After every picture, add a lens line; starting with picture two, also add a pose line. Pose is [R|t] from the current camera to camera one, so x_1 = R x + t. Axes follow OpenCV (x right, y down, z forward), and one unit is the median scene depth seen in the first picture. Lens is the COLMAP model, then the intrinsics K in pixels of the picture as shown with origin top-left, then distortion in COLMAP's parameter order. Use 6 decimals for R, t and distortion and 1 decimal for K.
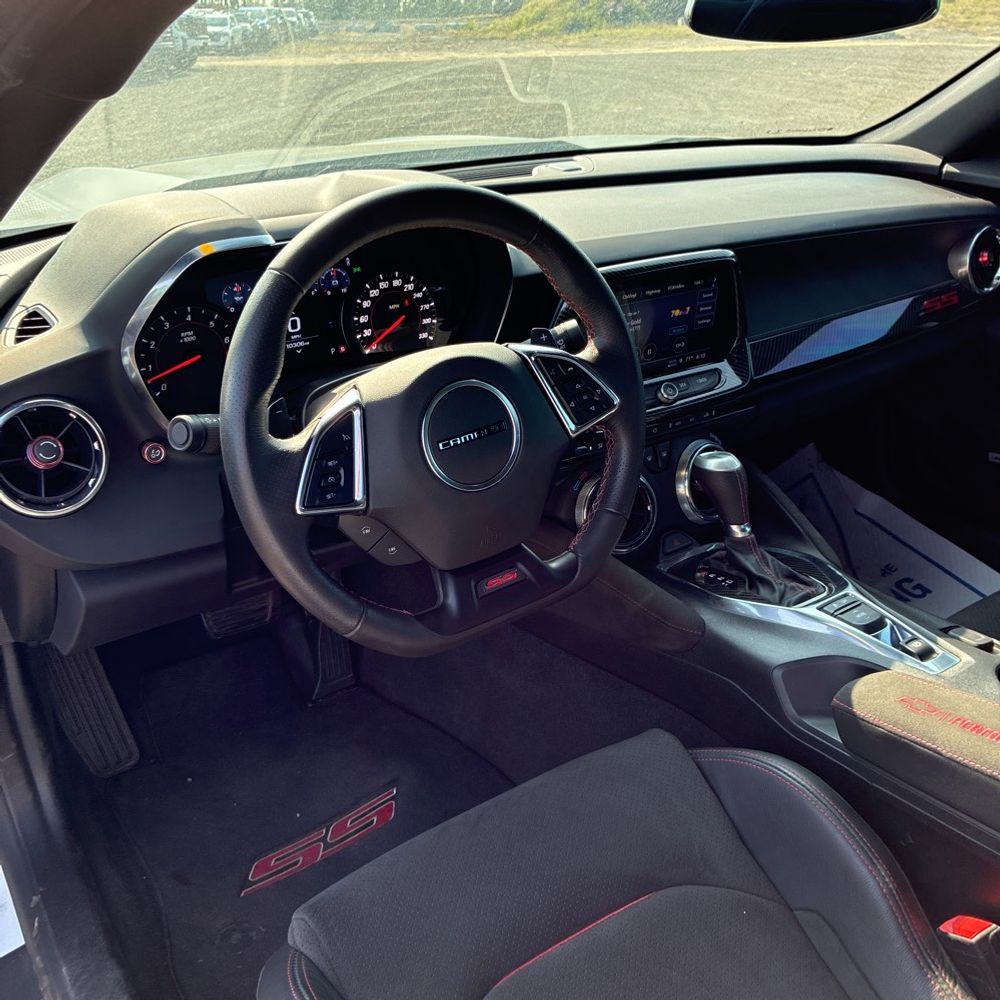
lens RADIAL K [[1020.1, 0, 491.7], [0, 1020.1, 499.4], [0, 0, 1]] dist [0.023938, 0.000000]
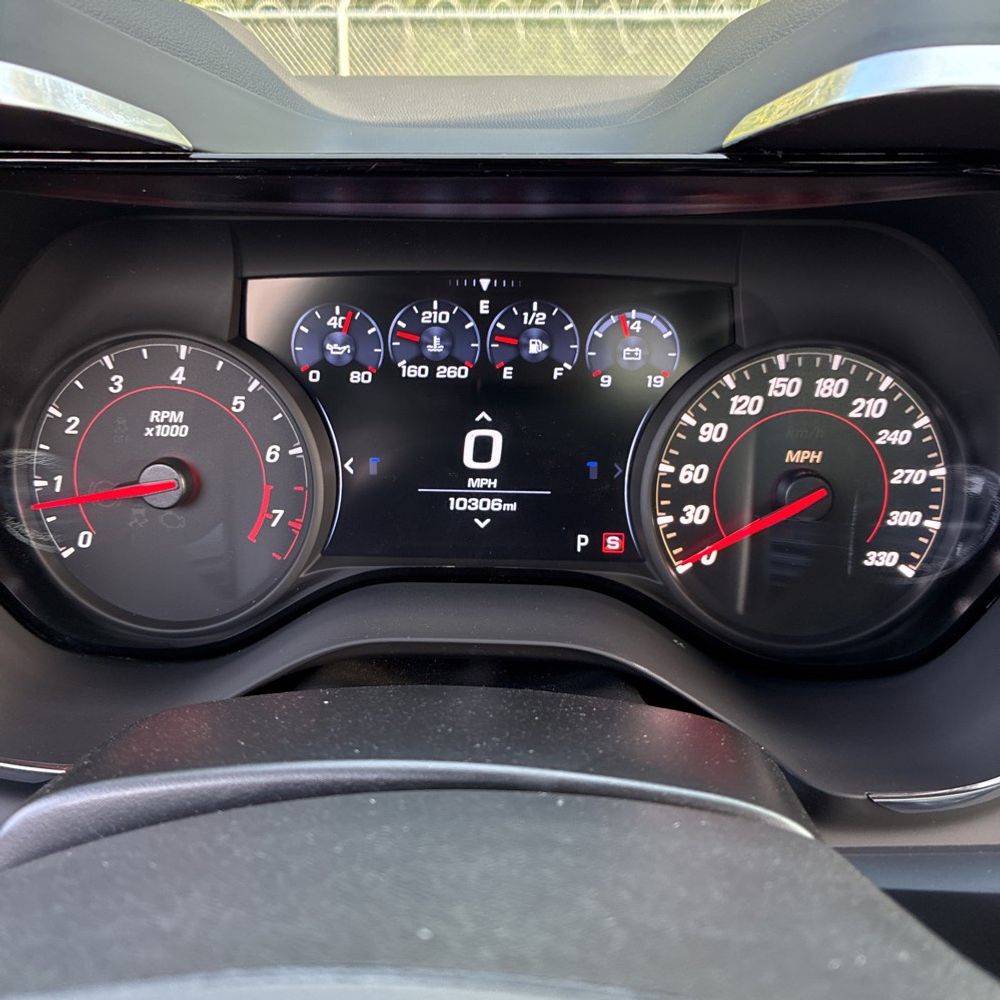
lens RADIAL K [[1020.1, 0, 499.8], [0, 1020.1, 502.5], [0, 0, 1]] dist [0.023938, 0.000000]
pose [[0.813378, 0.235809, -0.531799, 0.003497], [-0.275466, 0.961298, 0.004936, -0.151412], [0.512381, 0.142478, 0.846856, 0.683594]]
